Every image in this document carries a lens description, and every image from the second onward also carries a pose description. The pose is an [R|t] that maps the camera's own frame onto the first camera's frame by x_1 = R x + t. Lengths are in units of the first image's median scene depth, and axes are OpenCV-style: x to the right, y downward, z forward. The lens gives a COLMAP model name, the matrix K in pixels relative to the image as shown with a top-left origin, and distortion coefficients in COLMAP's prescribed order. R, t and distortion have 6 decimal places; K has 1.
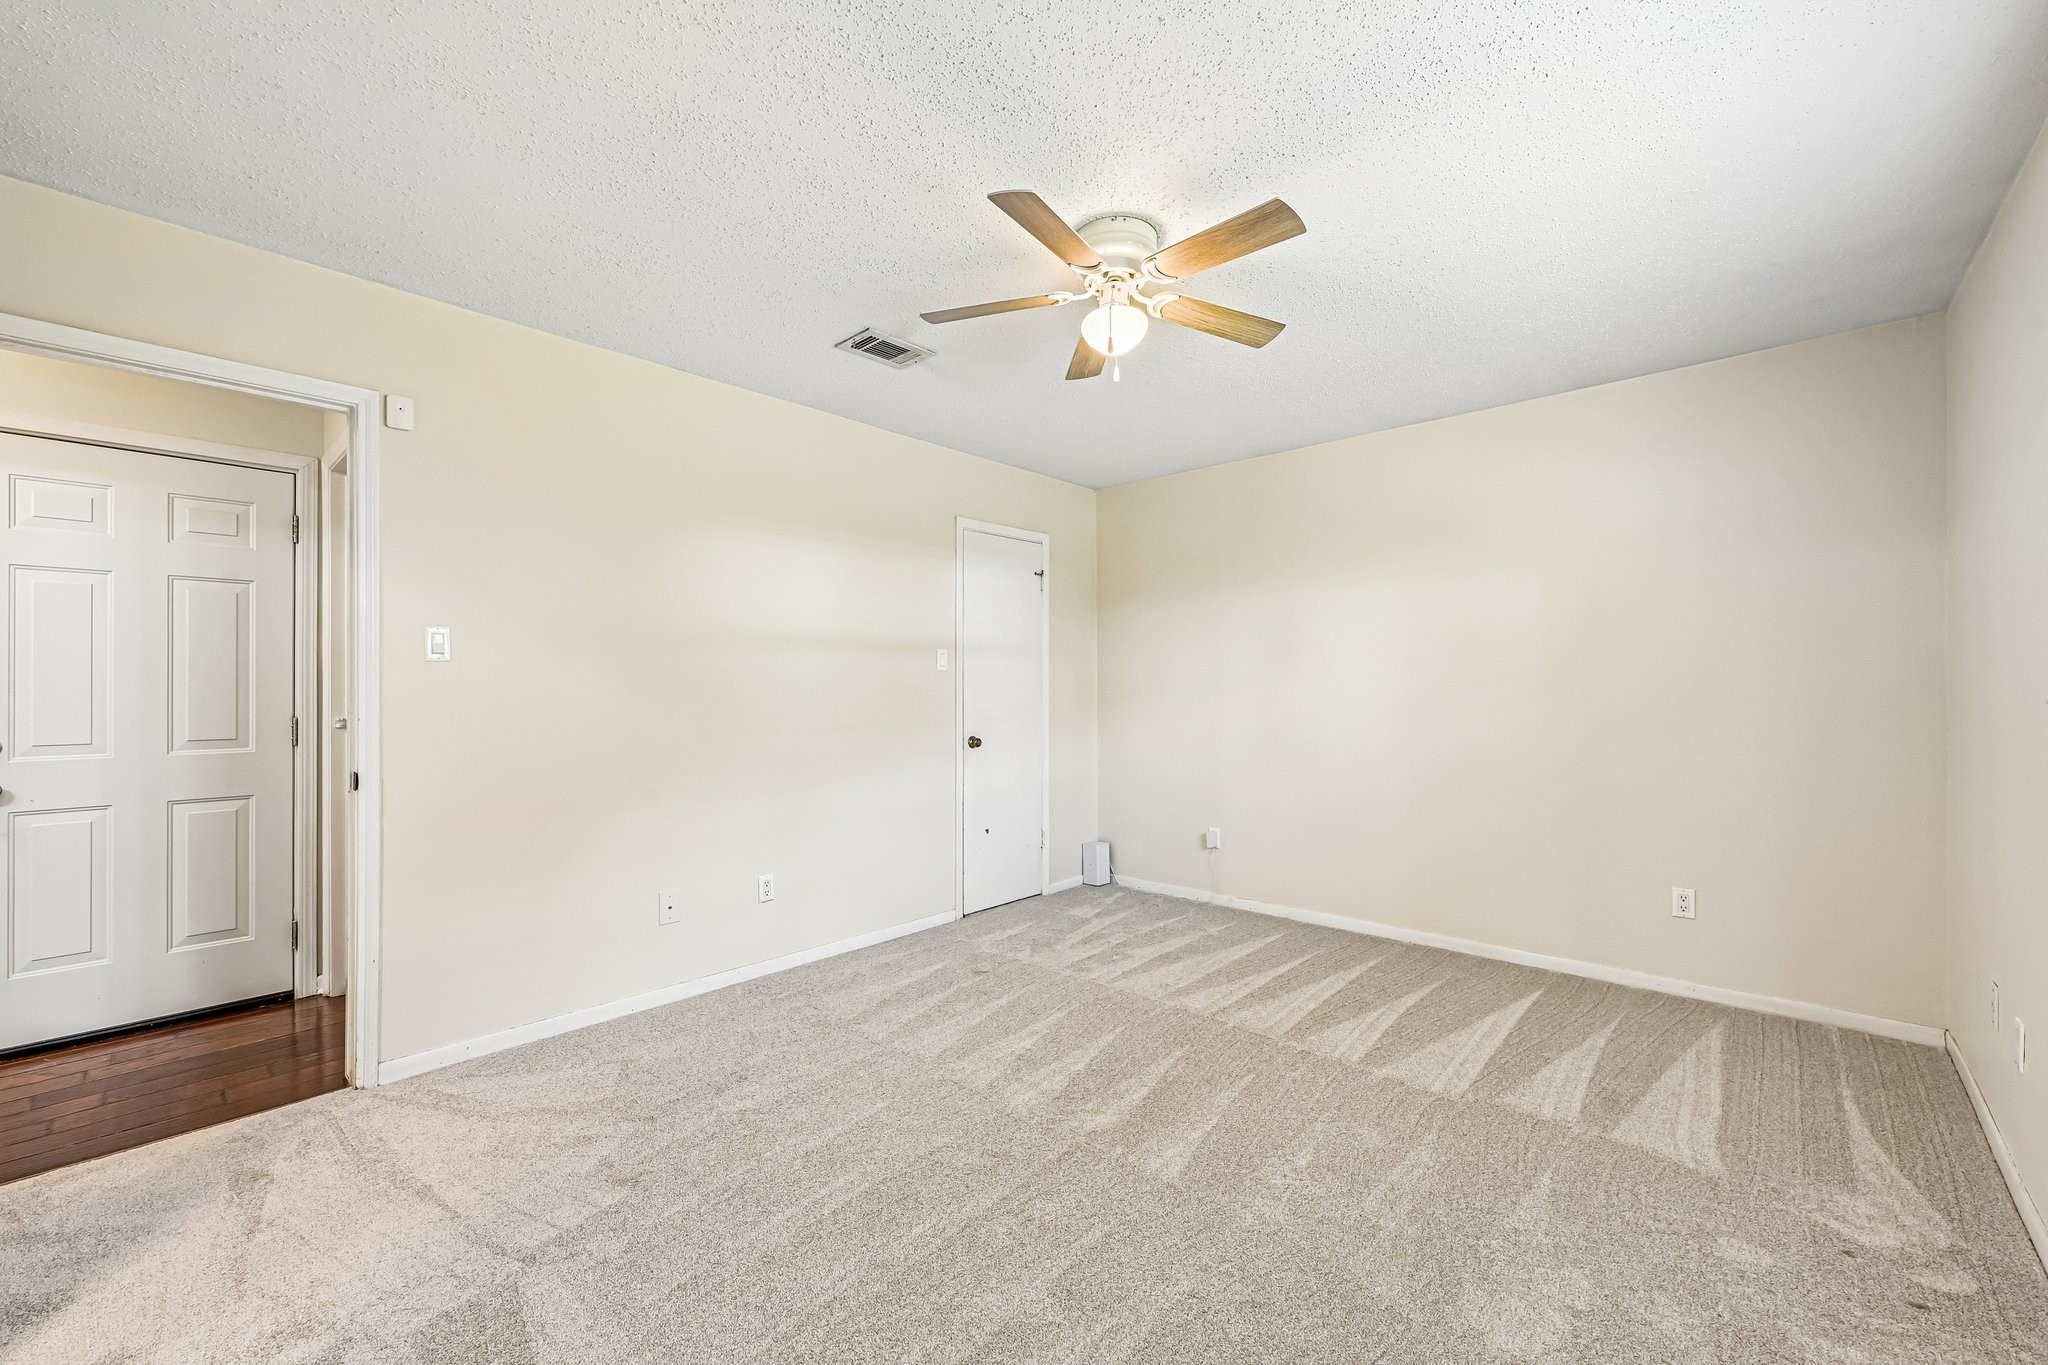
lens RADIAL K [[819.1, 0, 1024.0], [0, 819.1, 686.3], [0, 0, 1]] dist [-0.001114, -0.000030]
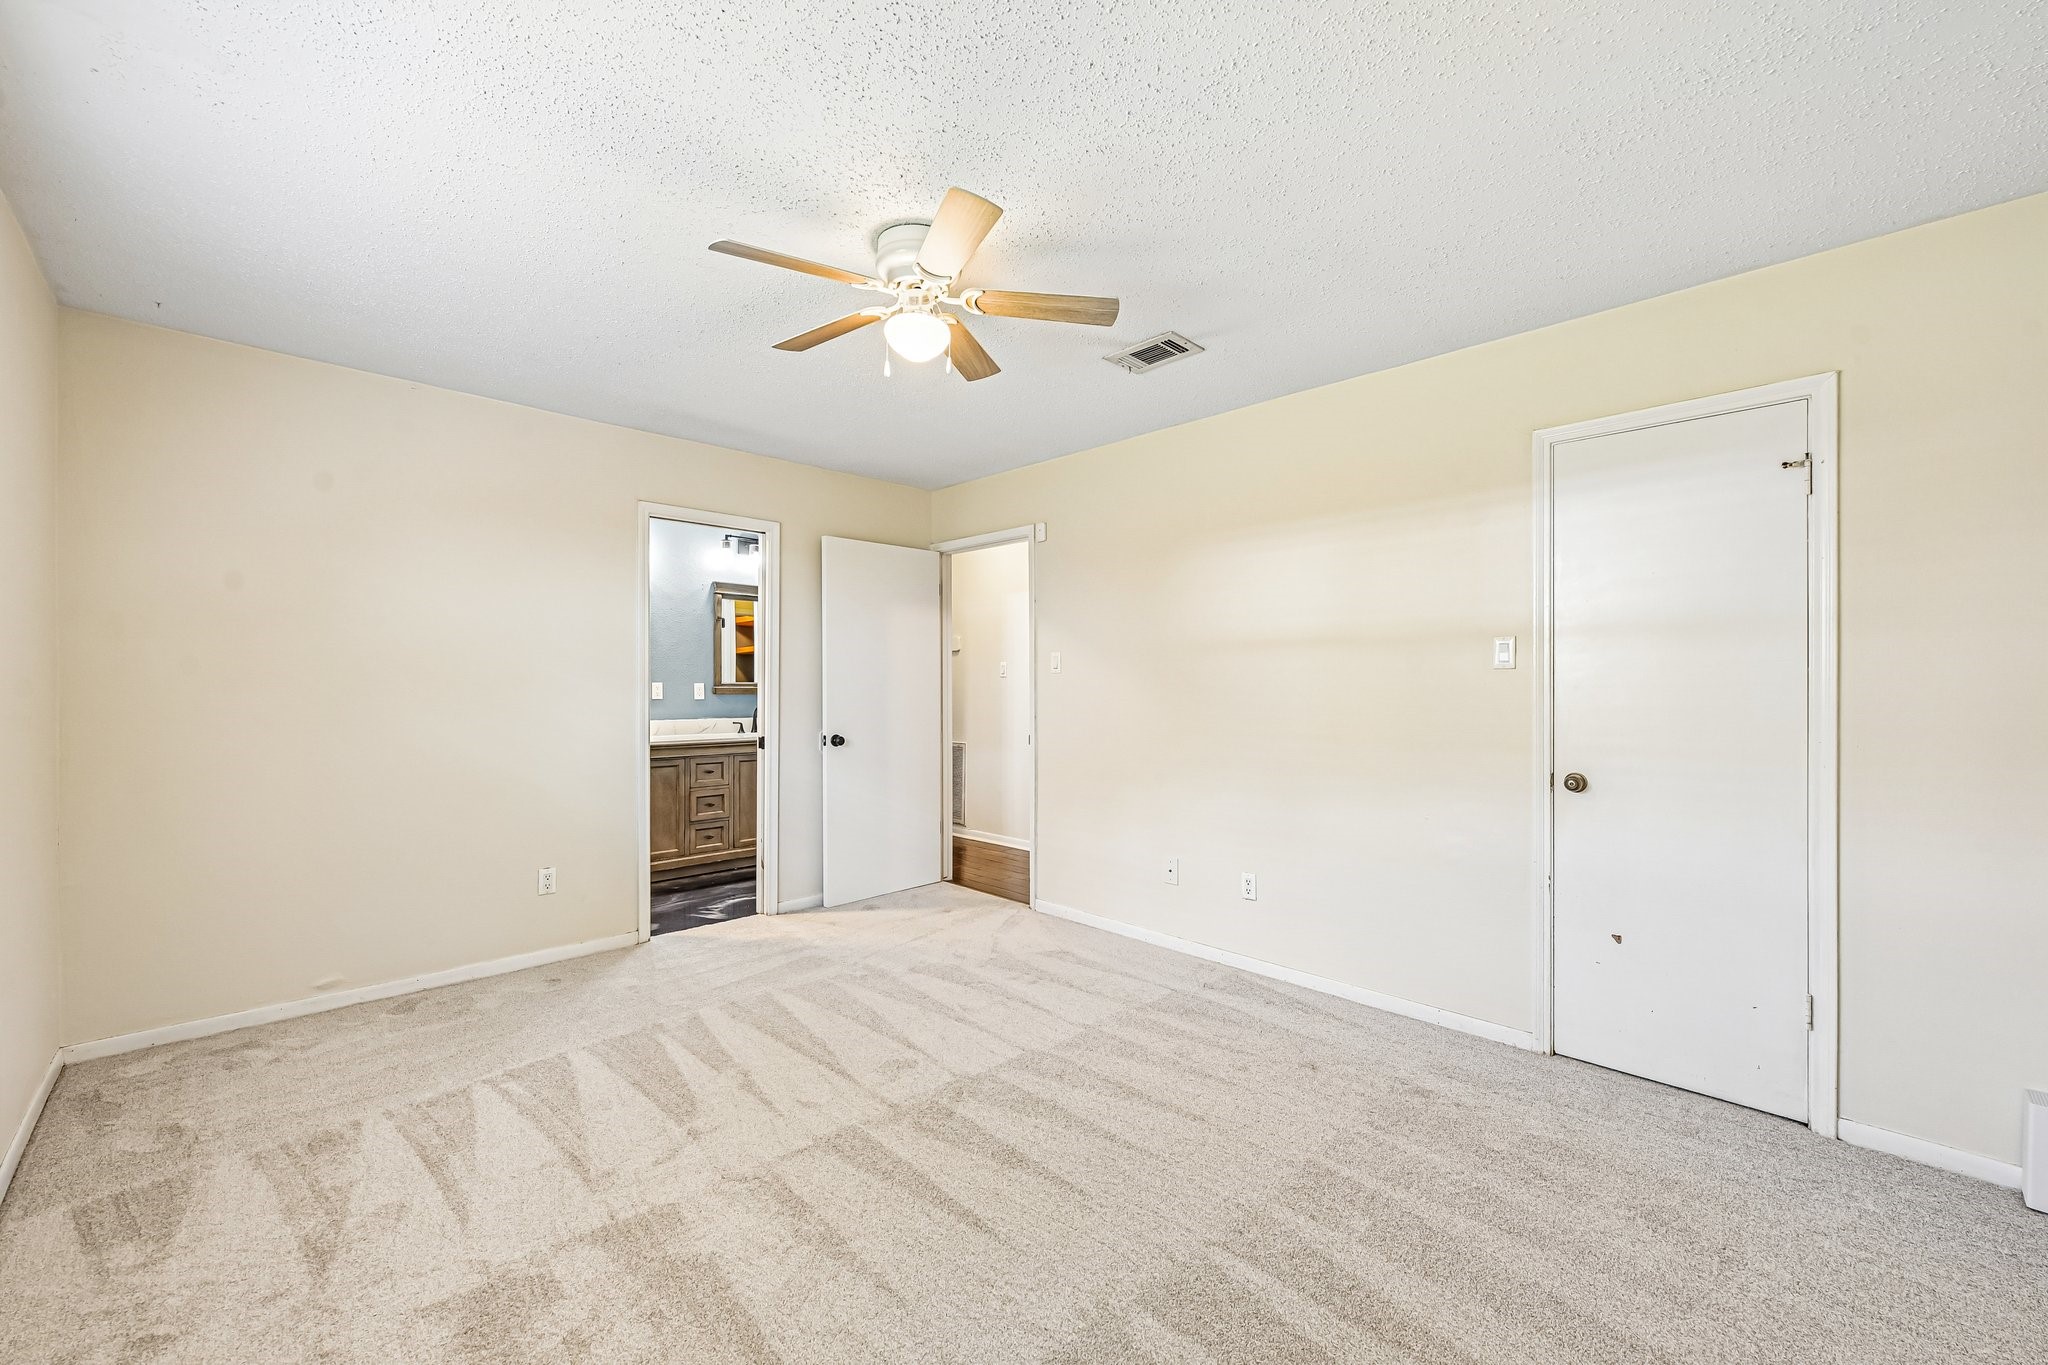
lens RADIAL K [[819.1, 0, 1024.0], [0, 819.1, 686.3], [0, 0, 1]] dist [-0.001114, -0.000030]
pose [[-0.060961, 0.001853, -0.998138, 0.590217], [-0.002263, 0.999995, 0.001995, -0.004406], [0.998138, 0.002380, -0.060957, 0.635394]]
